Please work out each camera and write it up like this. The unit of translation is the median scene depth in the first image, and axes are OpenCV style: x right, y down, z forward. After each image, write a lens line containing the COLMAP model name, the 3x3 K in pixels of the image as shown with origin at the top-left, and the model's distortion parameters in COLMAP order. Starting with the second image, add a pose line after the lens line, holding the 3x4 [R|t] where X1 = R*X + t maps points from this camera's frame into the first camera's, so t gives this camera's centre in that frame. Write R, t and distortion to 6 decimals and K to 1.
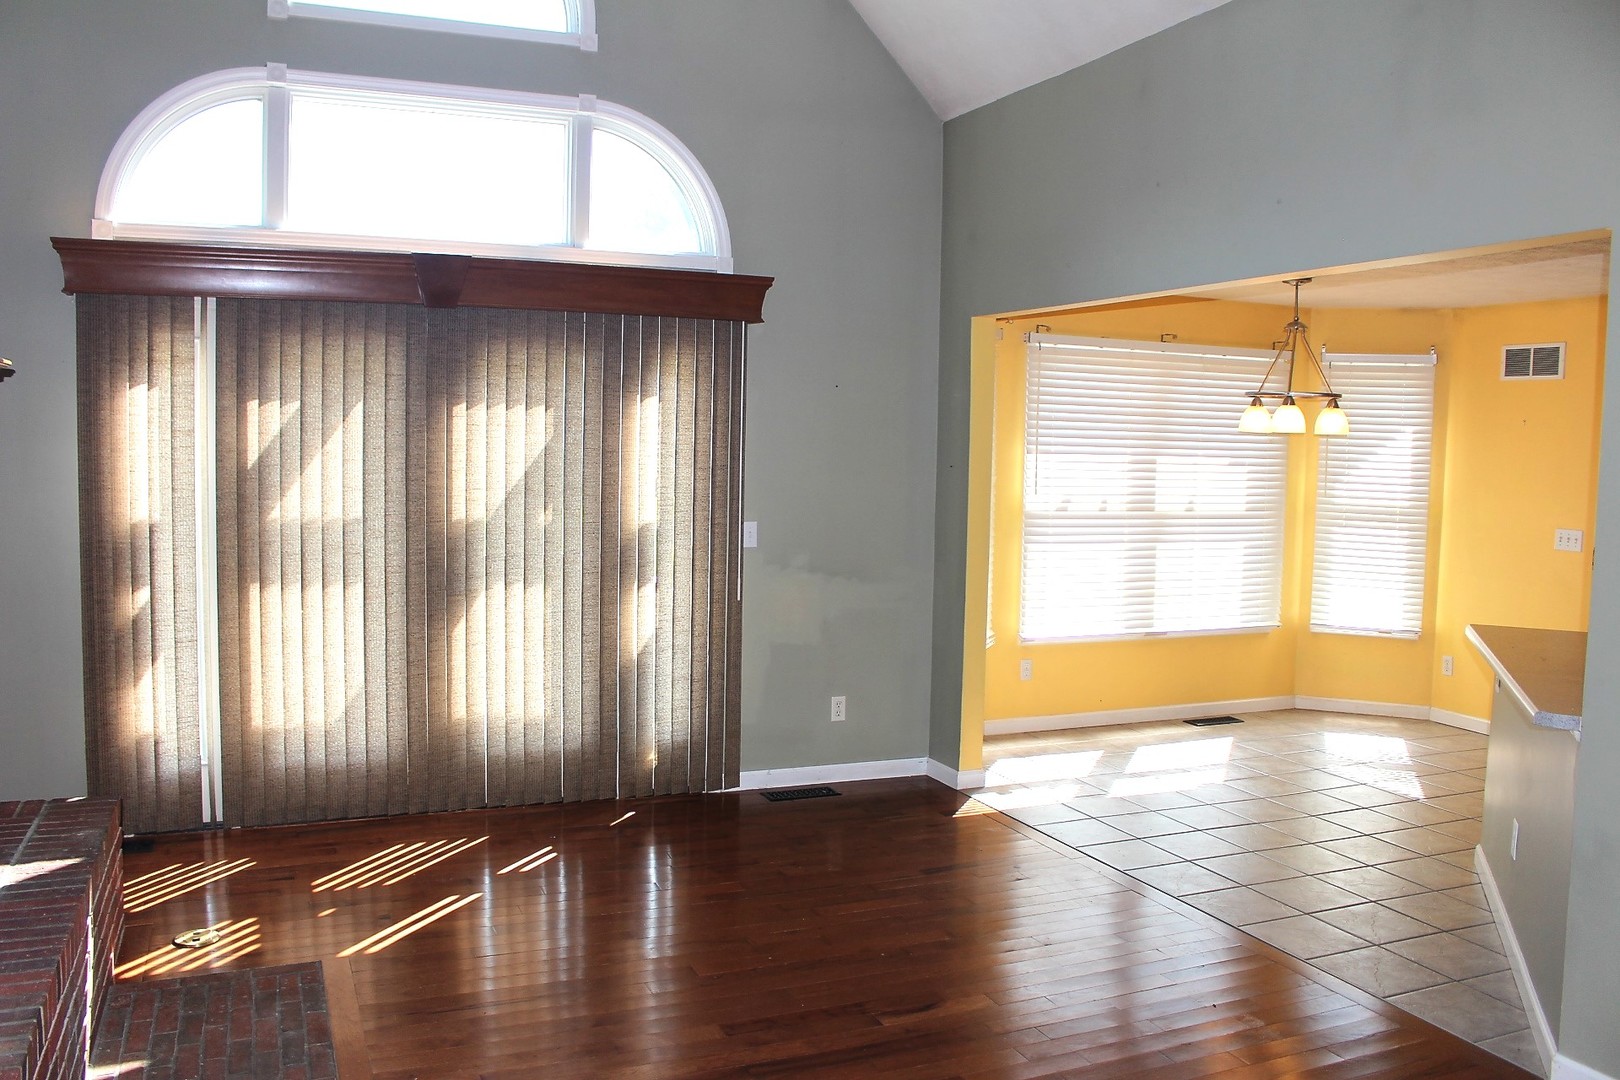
lens RADIAL K [[1326.2, 0, 796.9], [0, 1326.2, 545.9], [0, 0, 1]] dist [-0.157591, 0.123949]
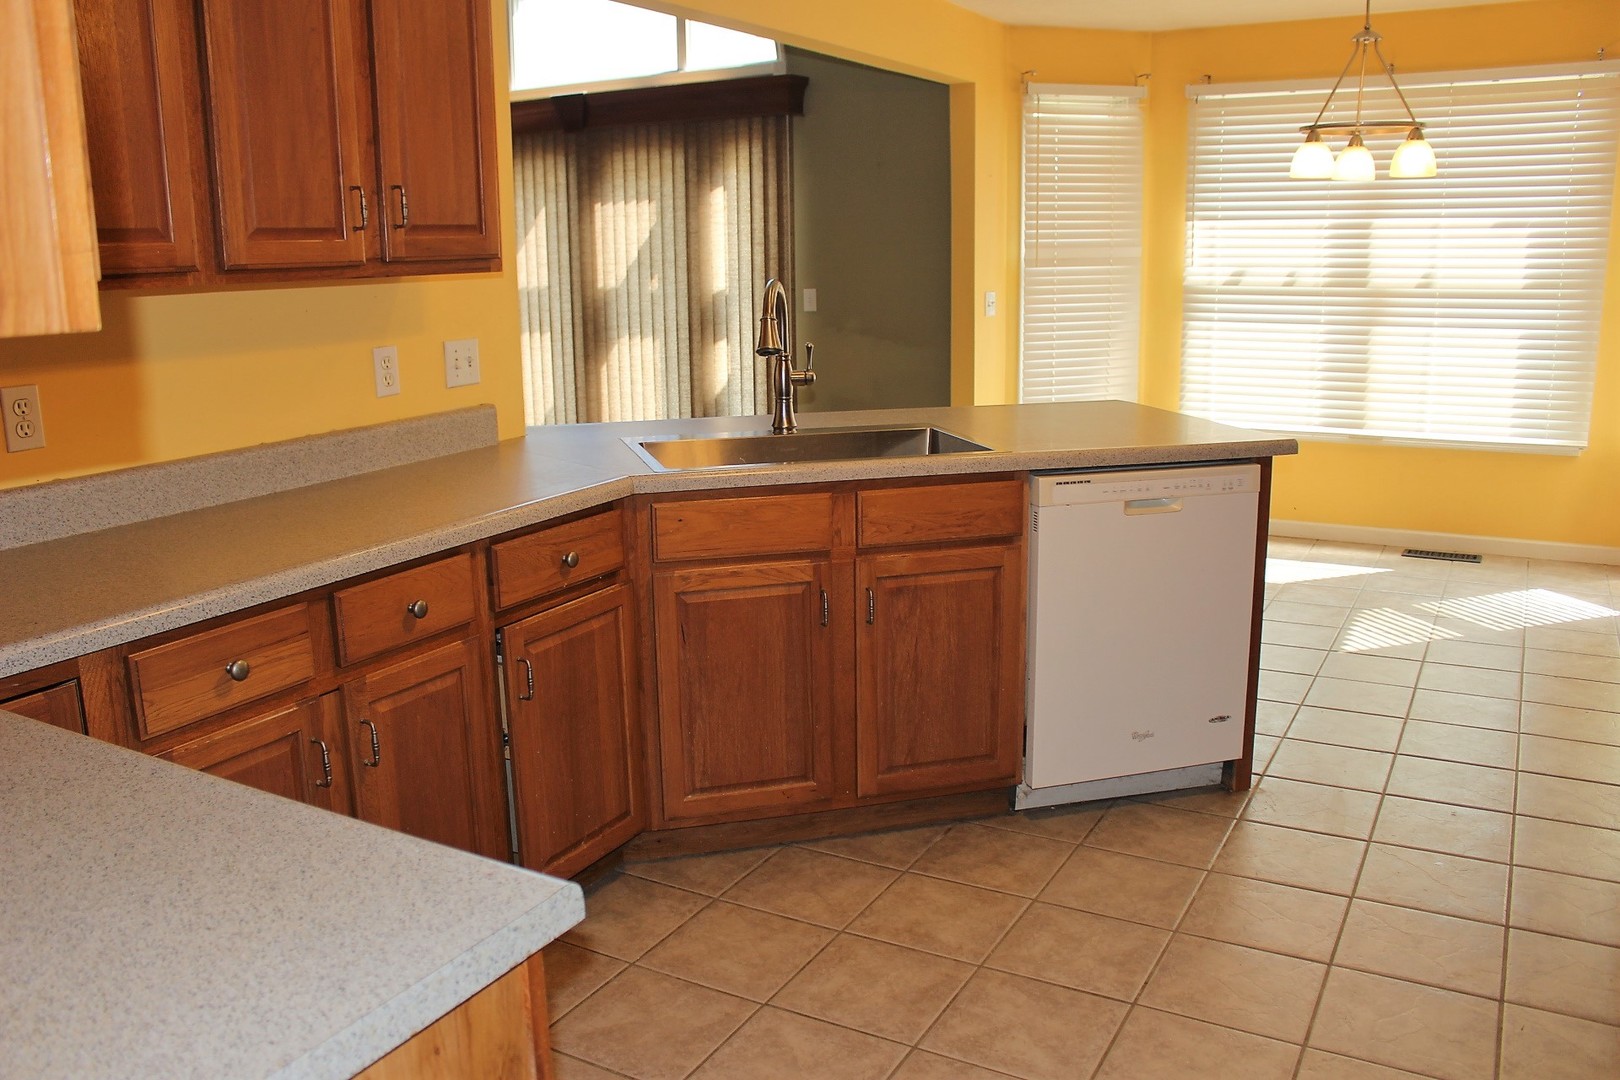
lens RADIAL K [[1326.2, 0, 796.9], [0, 1326.2, 545.9], [0, 0, 1]] dist [-0.157591, 0.123949]
pose [[0.608387, 0.139982, -0.781198, 0.994612], [-0.032966, 0.987930, 0.151352, 0.033584], [0.792955, -0.066327, 0.605659, 0.309275]]
